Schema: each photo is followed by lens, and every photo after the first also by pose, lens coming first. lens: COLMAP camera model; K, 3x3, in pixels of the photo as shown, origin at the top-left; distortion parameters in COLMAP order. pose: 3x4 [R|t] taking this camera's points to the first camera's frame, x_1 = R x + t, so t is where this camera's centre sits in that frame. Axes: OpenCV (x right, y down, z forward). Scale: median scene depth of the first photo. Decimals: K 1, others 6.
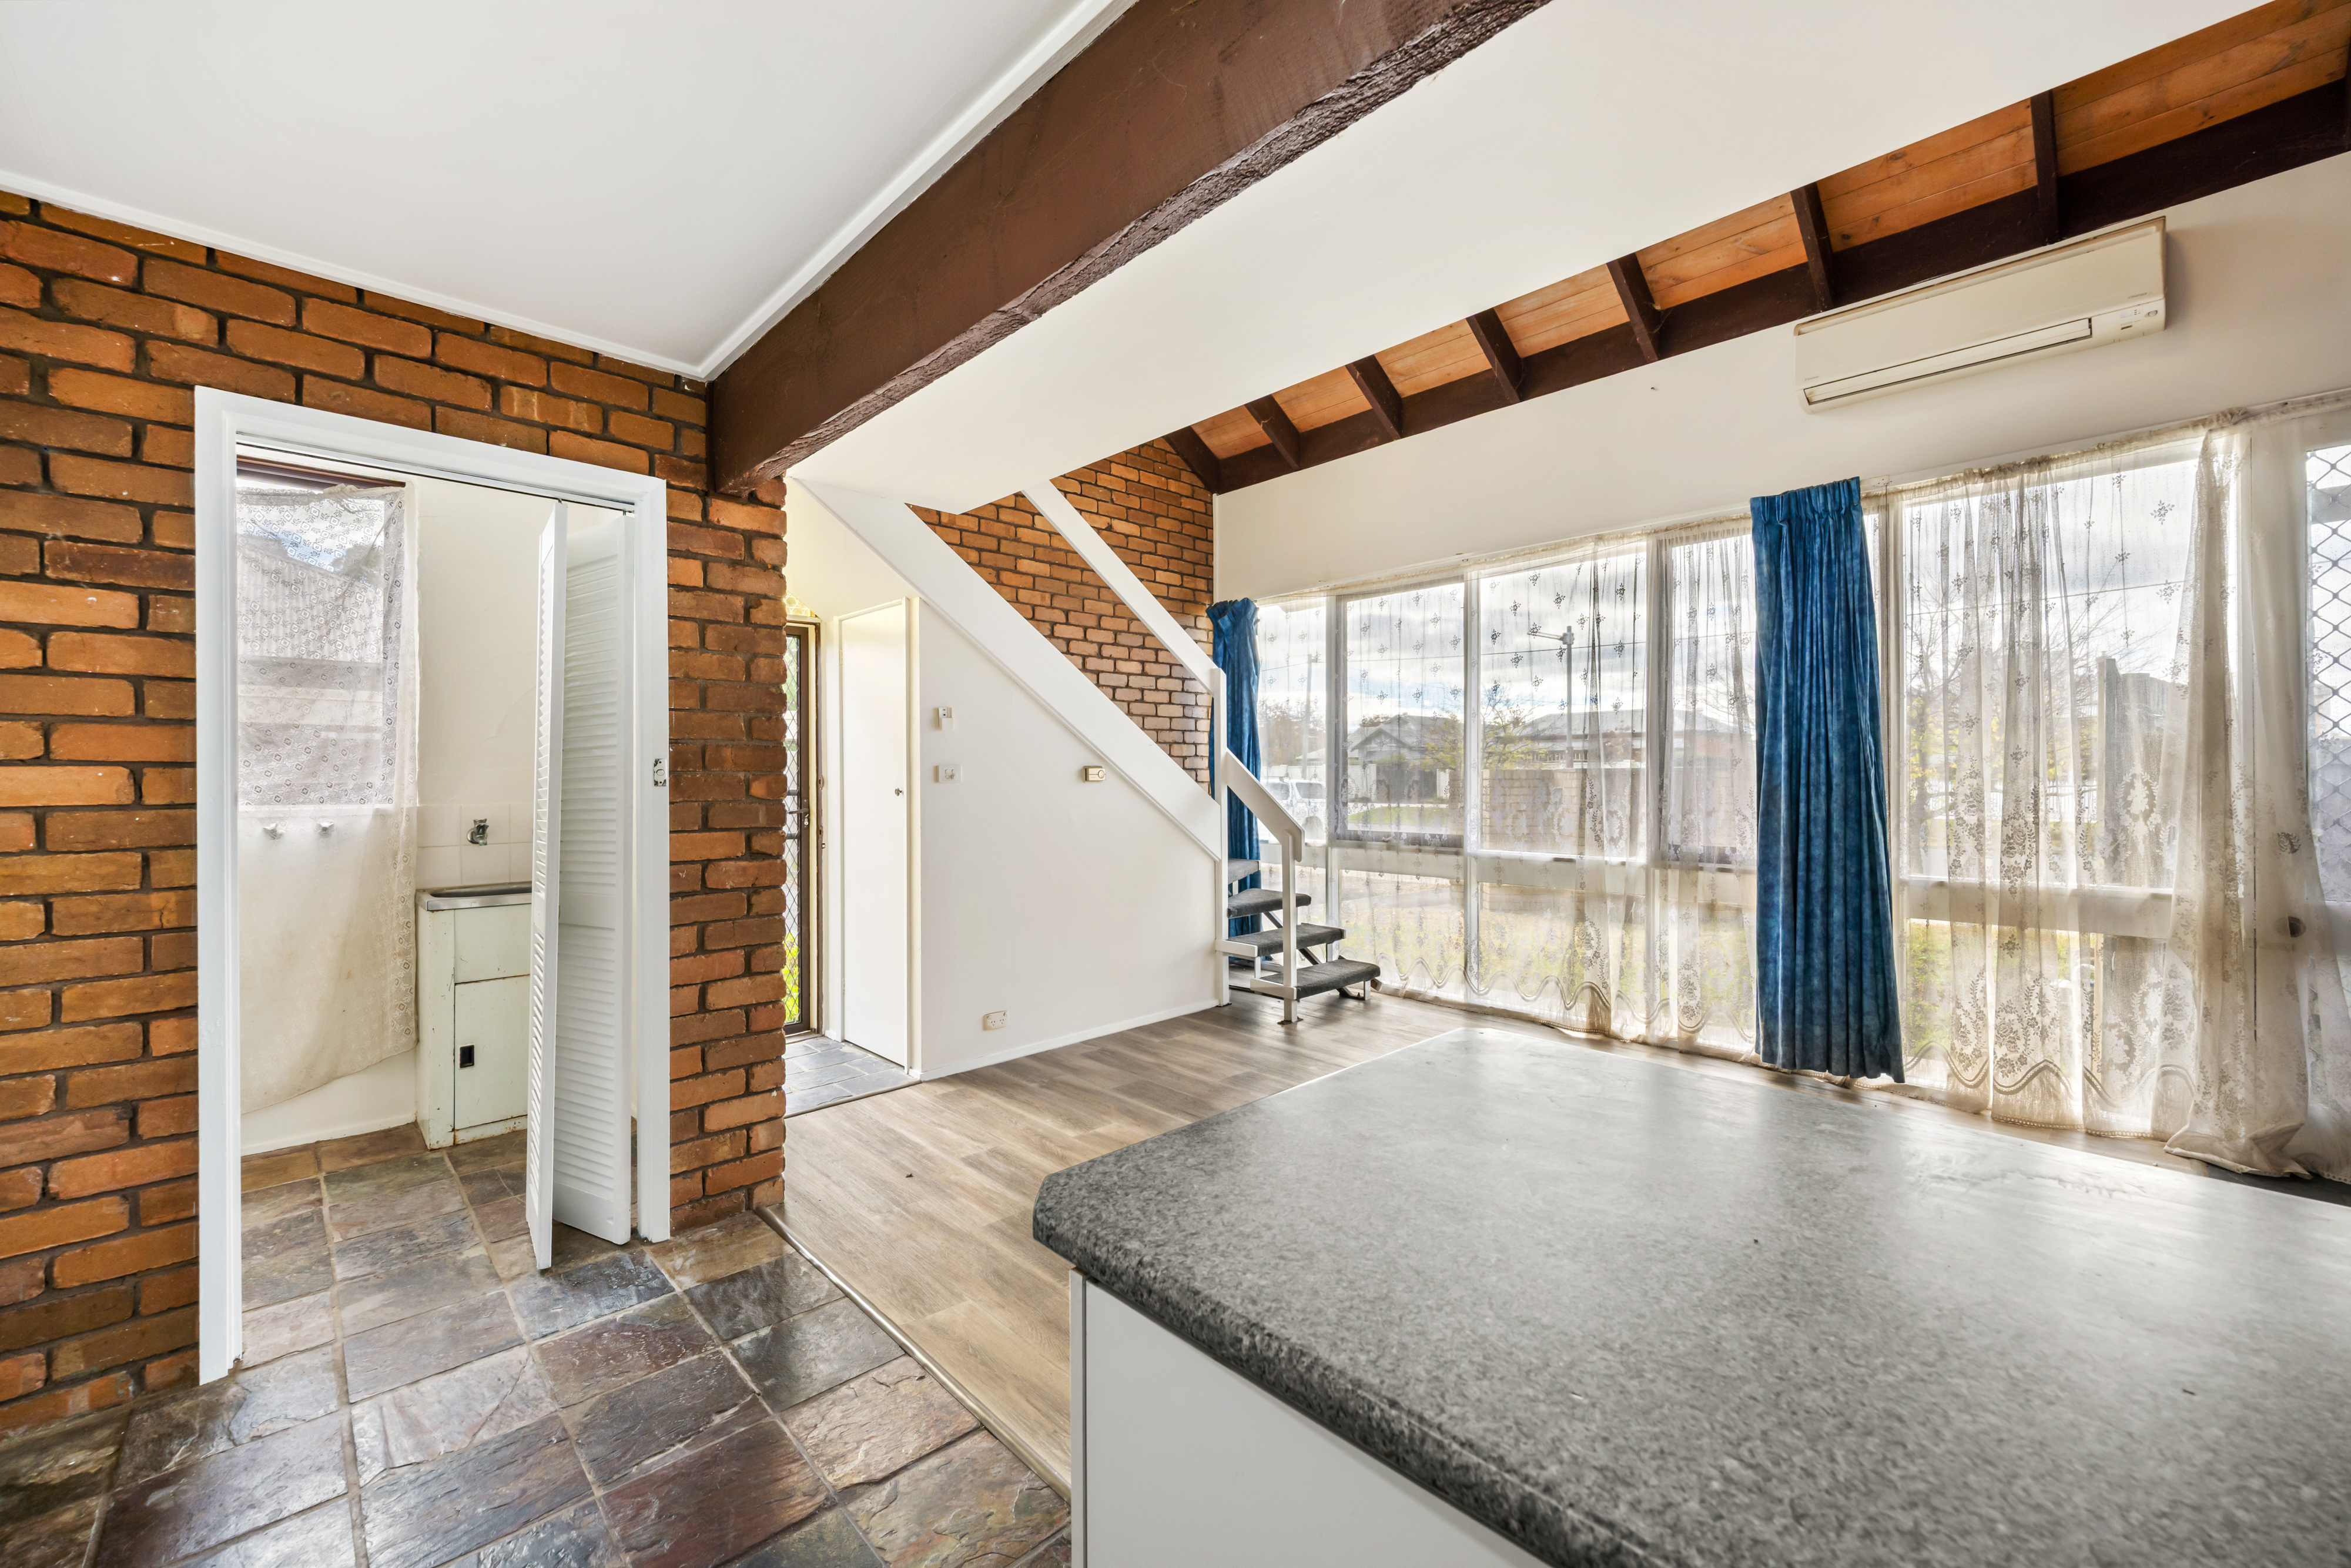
lens RADIAL K [[930.2, 0, 1166.0], [0, 930.2, 782.3], [0, 0, 1]] dist [-0.004006, -0.000448]
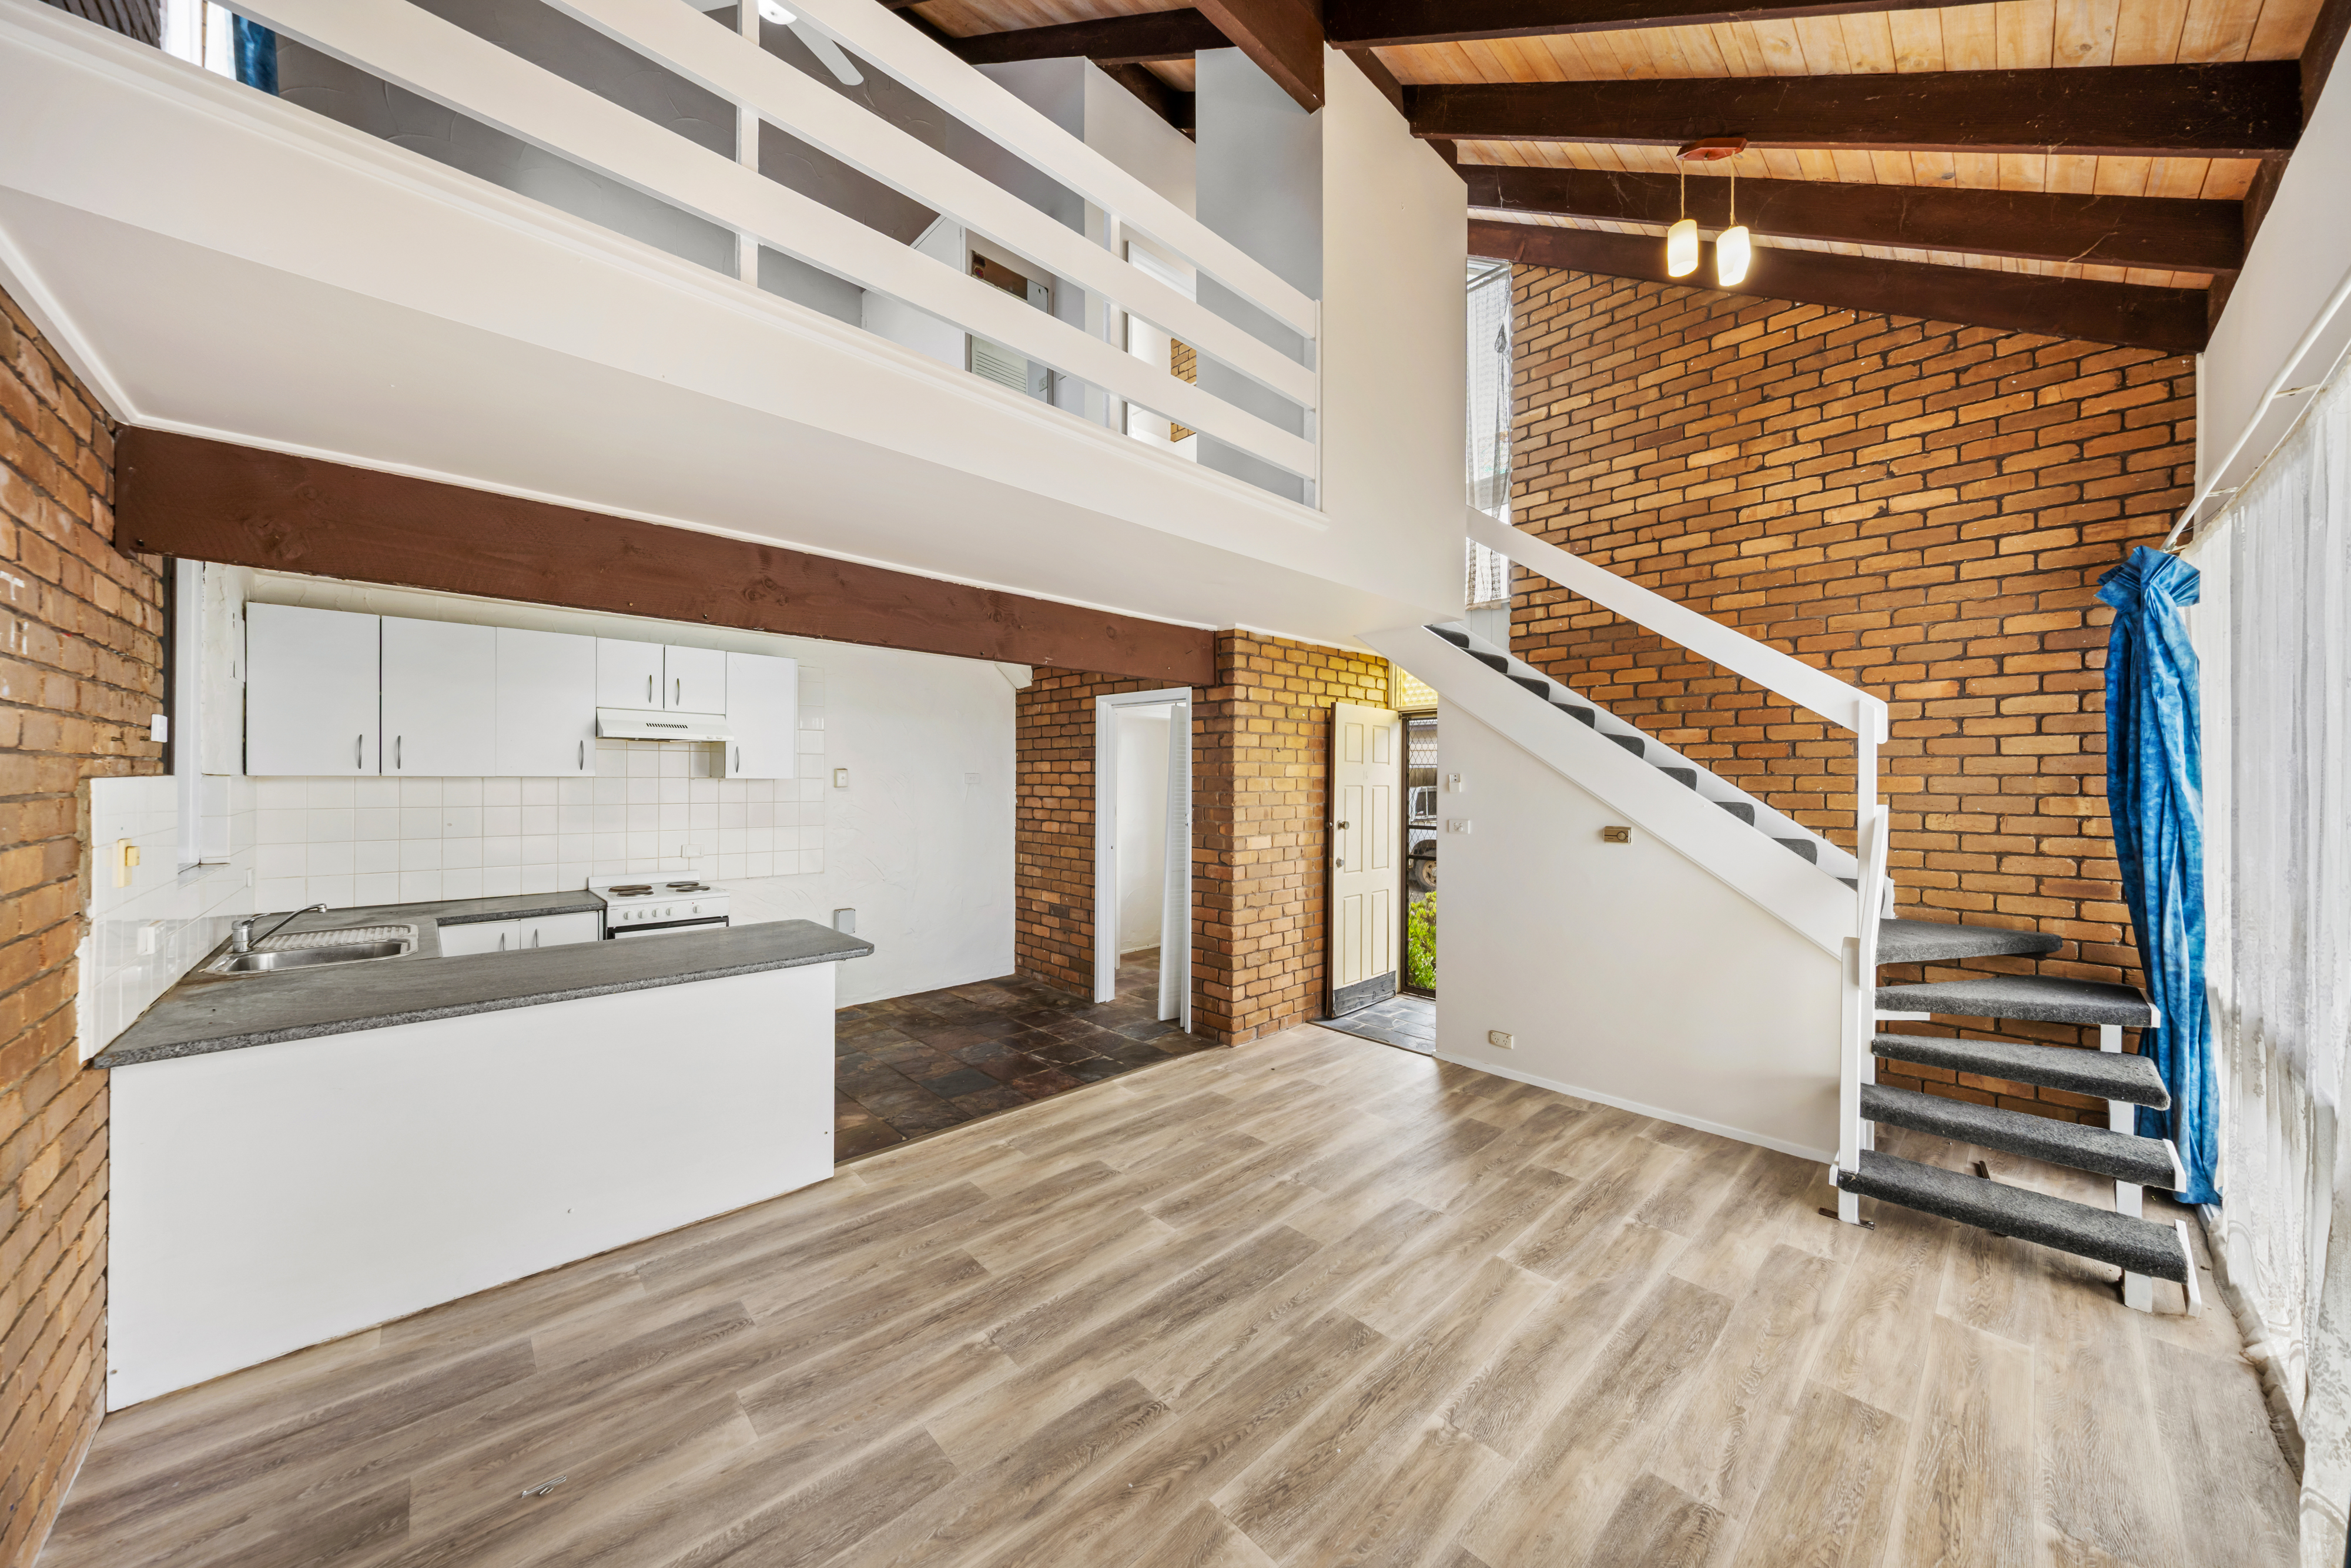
lens RADIAL K [[798.3, 0, 1163.4], [0, 798.3, 786.7], [0, 0, 1]] dist [-0.007655, -0.000387]
pose [[0.001836, 0.016457, -0.999863, 0.804572], [-0.011834, 0.999795, 0.016434, -0.072035], [0.999928, 0.011802, 0.002030, 0.562330]]
